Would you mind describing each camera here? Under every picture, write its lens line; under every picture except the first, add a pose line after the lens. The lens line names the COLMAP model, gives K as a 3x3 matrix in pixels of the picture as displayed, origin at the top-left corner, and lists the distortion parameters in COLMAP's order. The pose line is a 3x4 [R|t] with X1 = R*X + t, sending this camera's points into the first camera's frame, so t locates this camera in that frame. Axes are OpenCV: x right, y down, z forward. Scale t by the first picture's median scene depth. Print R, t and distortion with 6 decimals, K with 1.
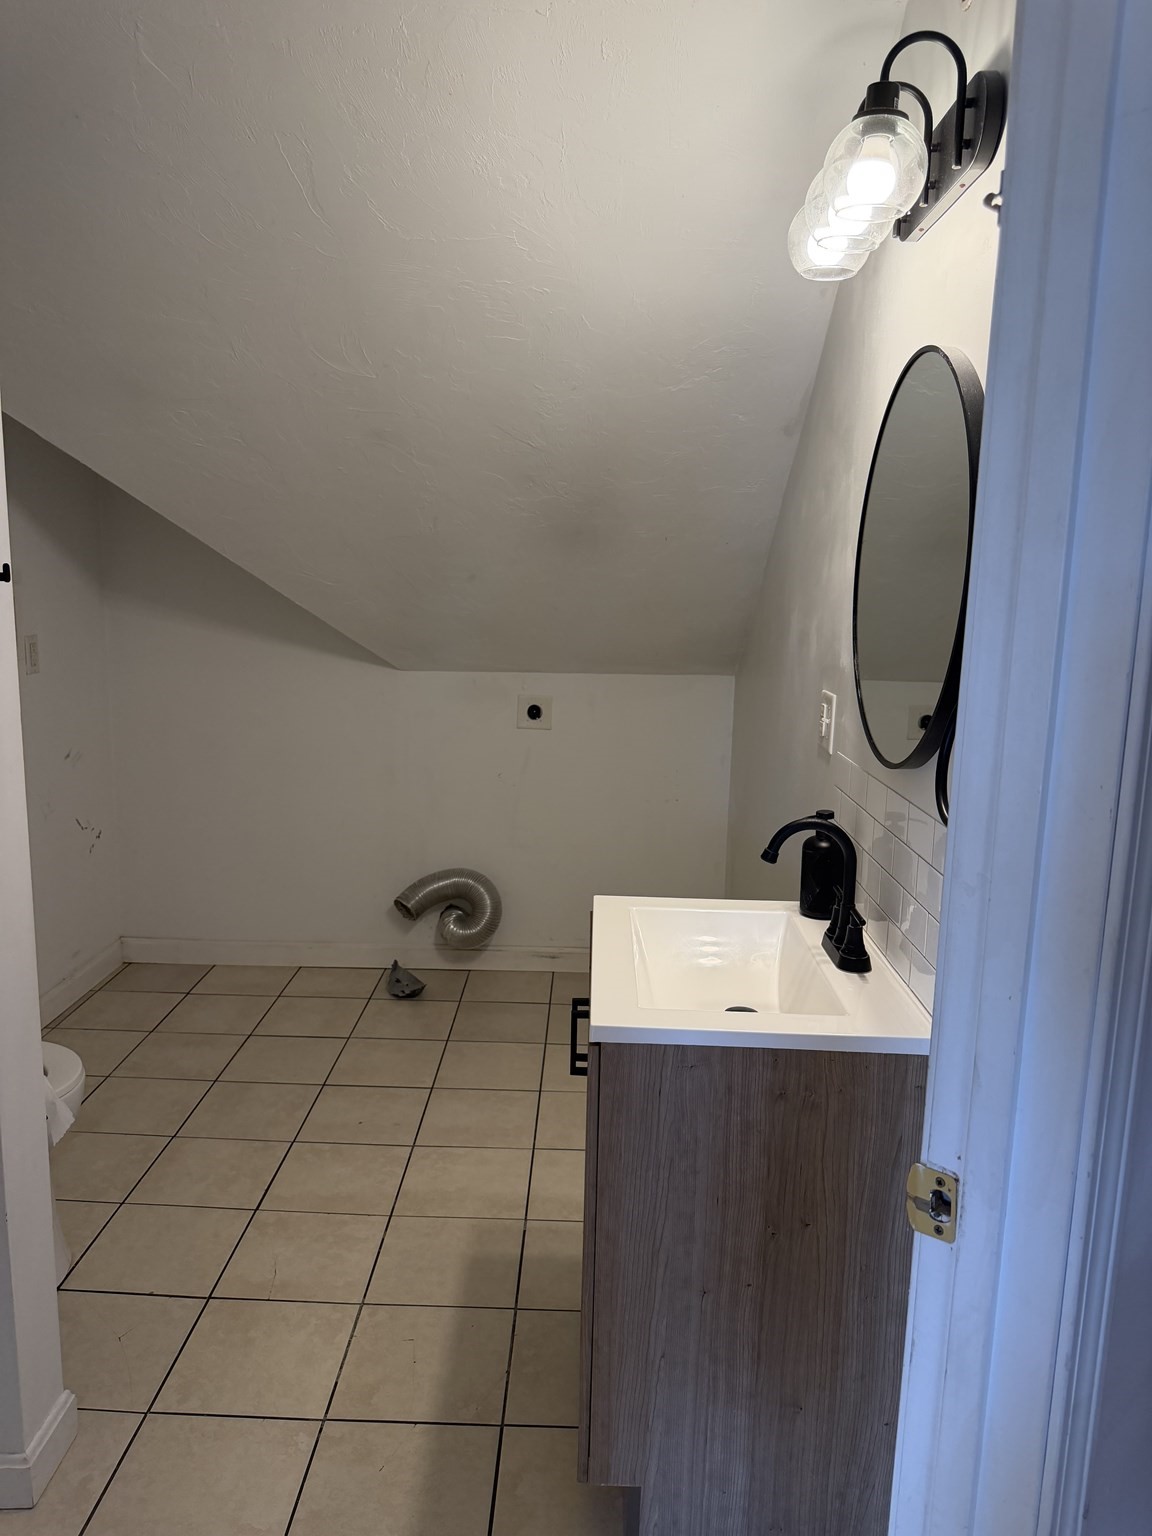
lens RADIAL K [[1090.7, 0, 576.0], [0, 1090.7, 768.0], [0, 0, 1]] dist [-0.004471, -0.004601]
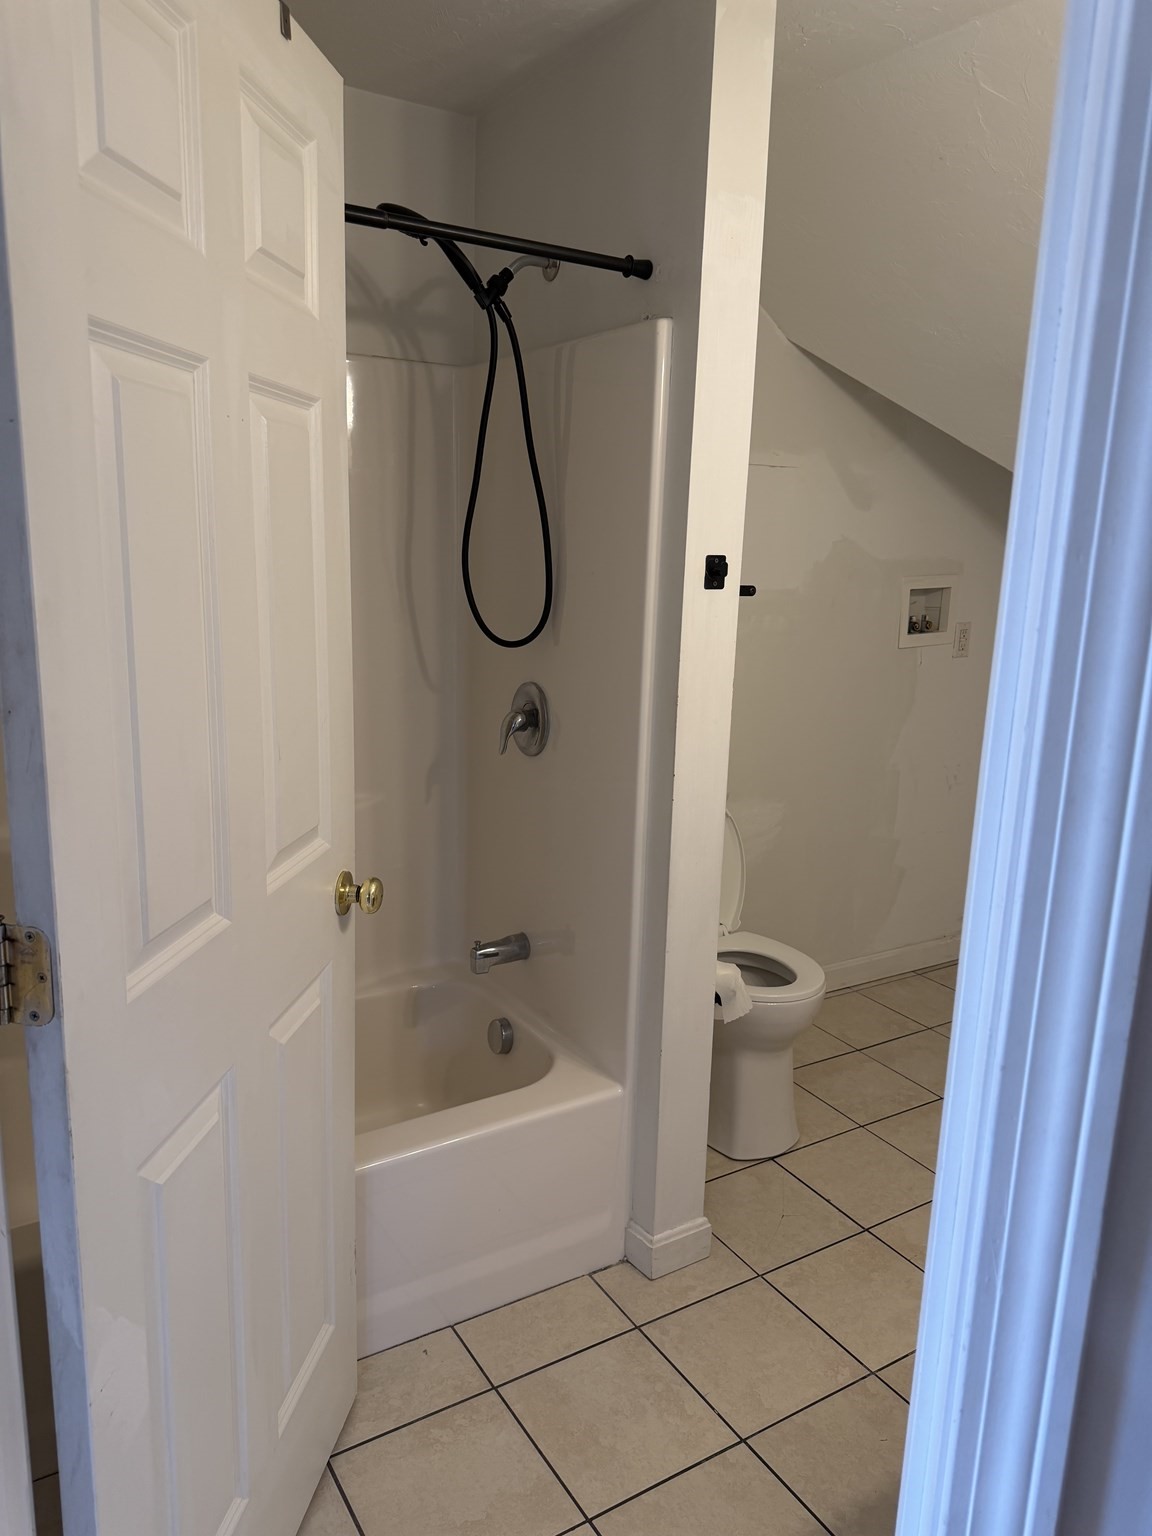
lens RADIAL K [[1090.7, 0, 576.0], [0, 1090.7, 768.0], [0, 0, 1]] dist [-0.004471, -0.004601]
pose [[0.542949, 0.165313, -0.823334, 0.403983], [-0.158941, 0.982941, 0.092546, -0.031293], [0.824588, 0.080613, 0.559961, 0.129977]]
